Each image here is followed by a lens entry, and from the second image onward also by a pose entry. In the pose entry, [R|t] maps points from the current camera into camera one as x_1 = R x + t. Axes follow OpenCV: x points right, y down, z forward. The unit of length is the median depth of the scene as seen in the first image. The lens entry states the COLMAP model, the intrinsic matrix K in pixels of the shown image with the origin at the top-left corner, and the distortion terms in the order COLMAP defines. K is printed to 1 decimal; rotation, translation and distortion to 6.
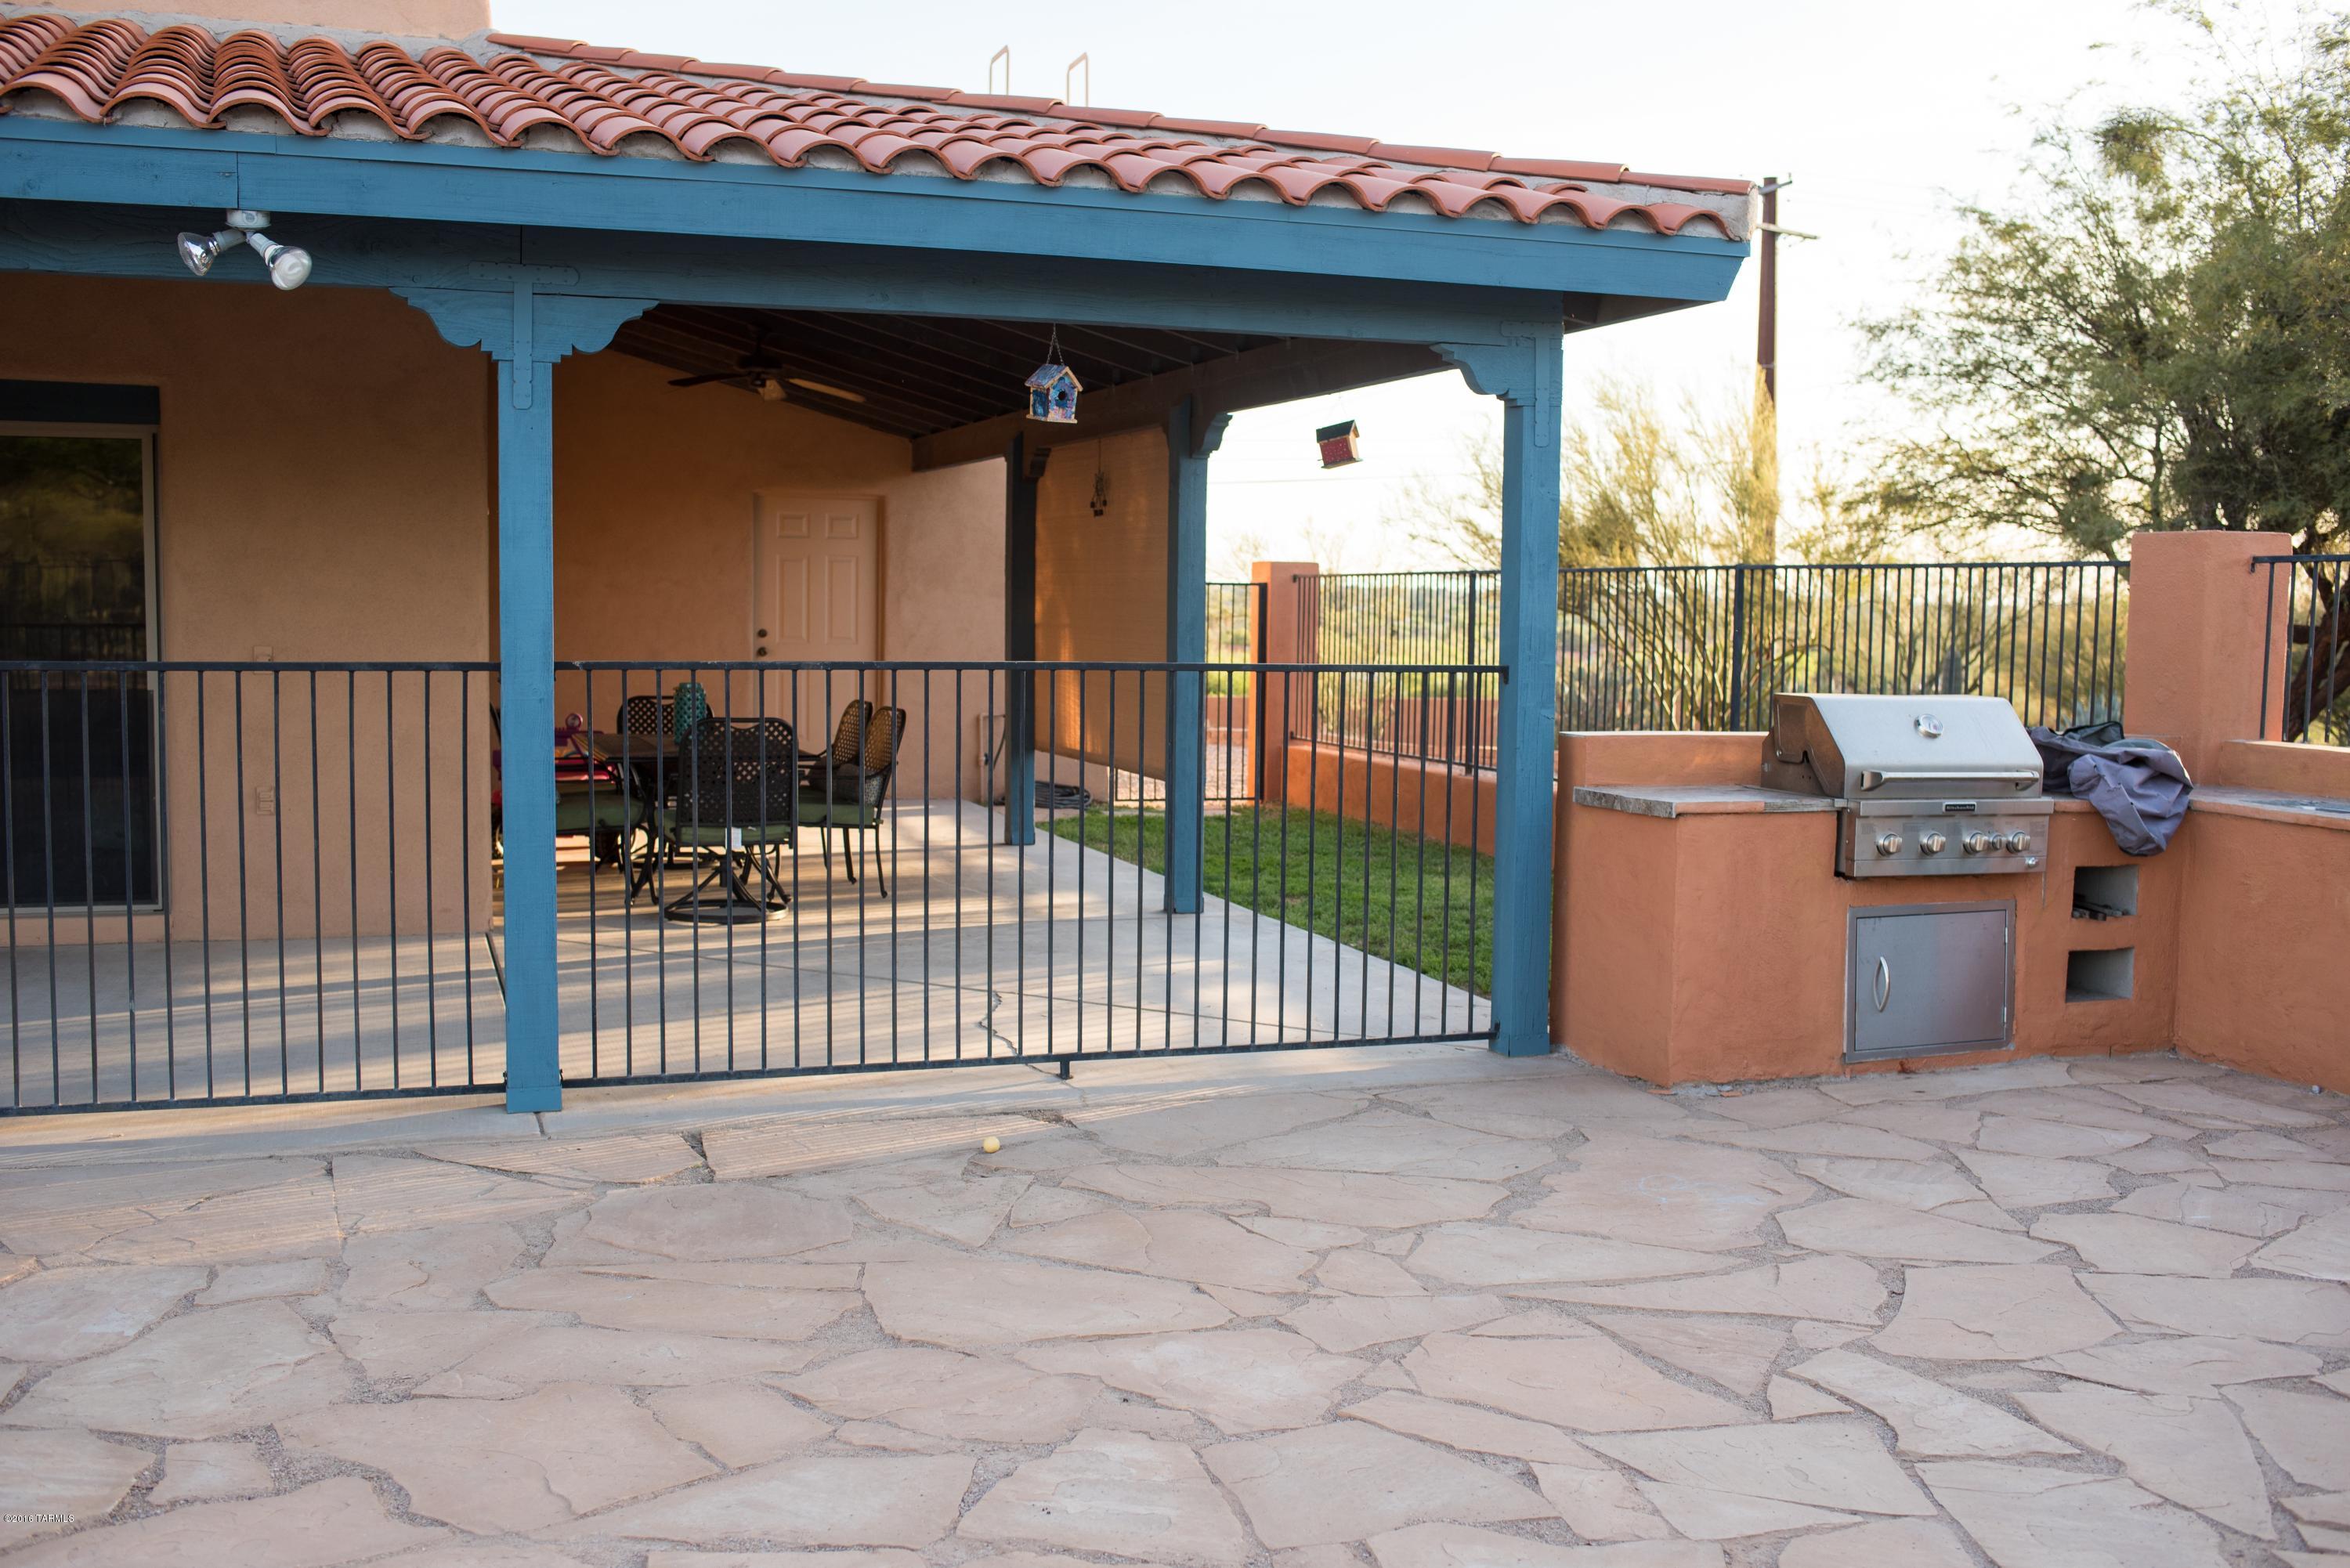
lens RADIAL K [[2283.1, 0, 1175.0], [0, 2283.1, 784.0], [0, 0, 1]] dist [-0.077599, 0.100923]
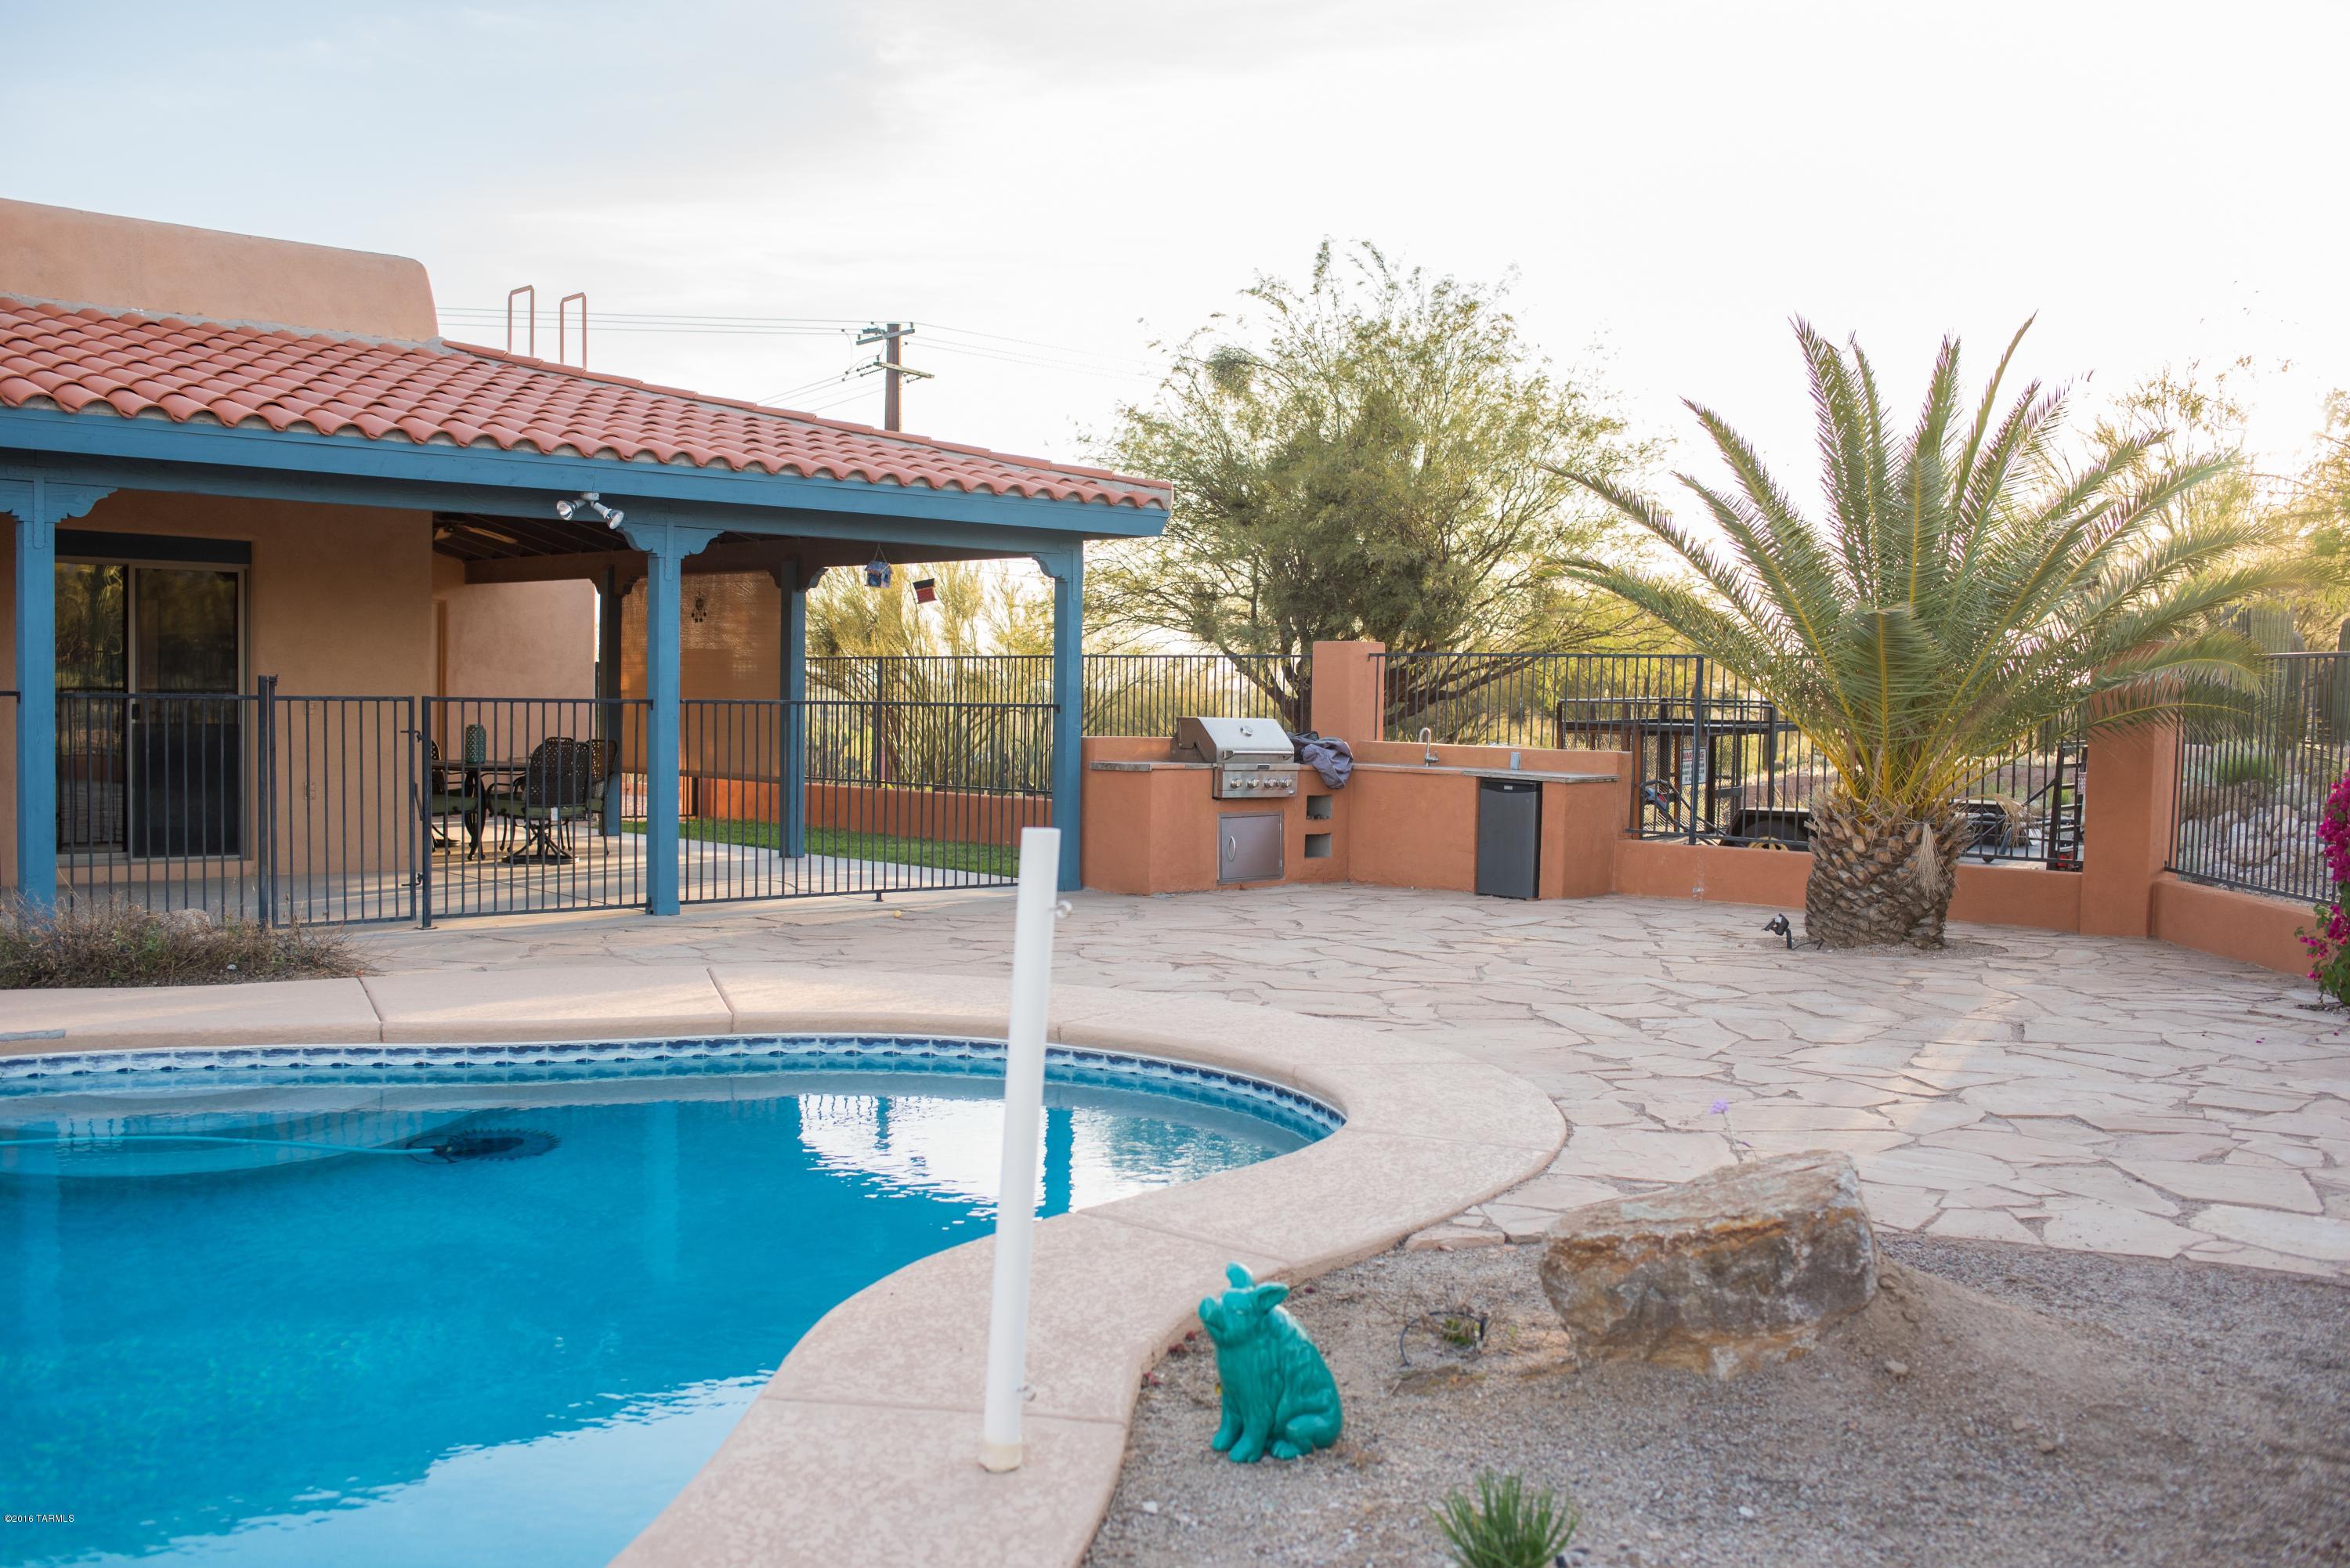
lens RADIAL K [[2283.1, 0, 1175.0], [0, 2283.1, 784.0], [0, 0, 1]] dist [-0.077599, 0.100923]
pose [[0.914864, -0.014092, 0.403517, -0.605940], [0.029052, 0.999098, -0.030976, 0.089933], [-0.402716, 0.040061, 0.914448, -0.961309]]
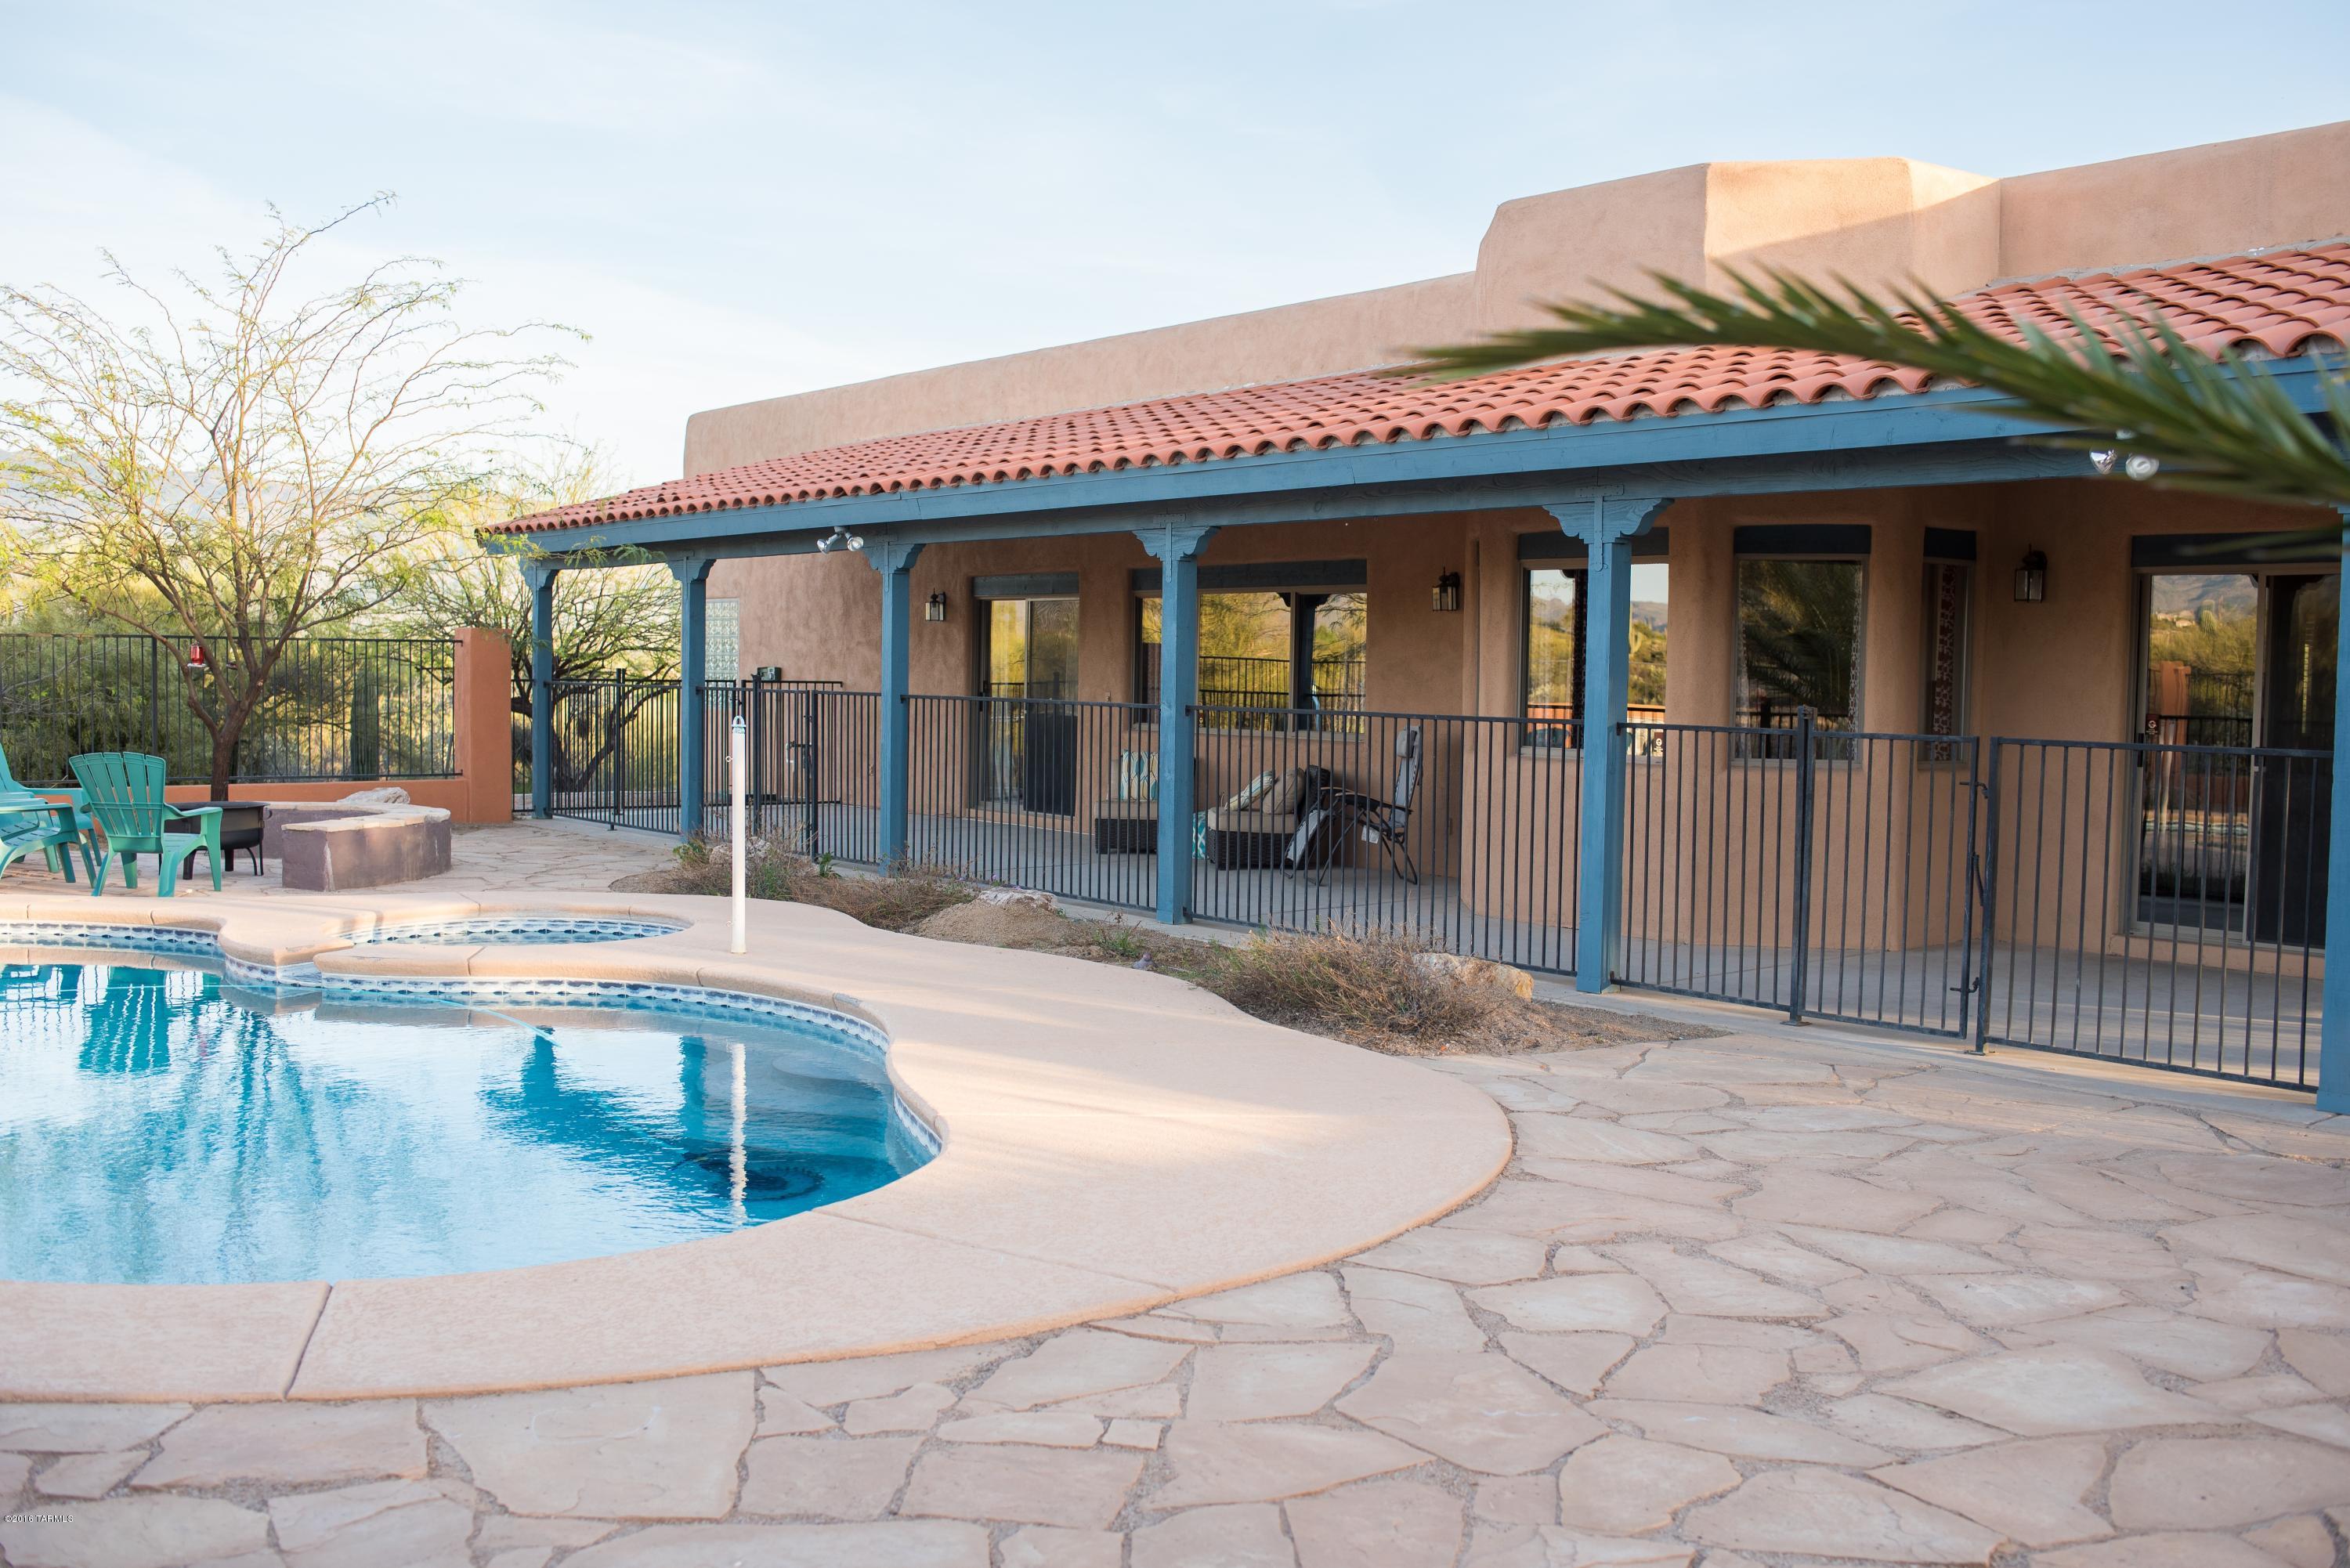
lens RADIAL K [[2283.1, 0, 1175.0], [0, 2283.1, 784.0], [0, 0, 1]] dist [-0.077599, 0.100923]
pose [[0.327986, 0.041943, -0.943751, 0.585393], [-0.090626, 0.995803, 0.012760, 0.006156], [0.940325, 0.081343, 0.330411, -0.015812]]
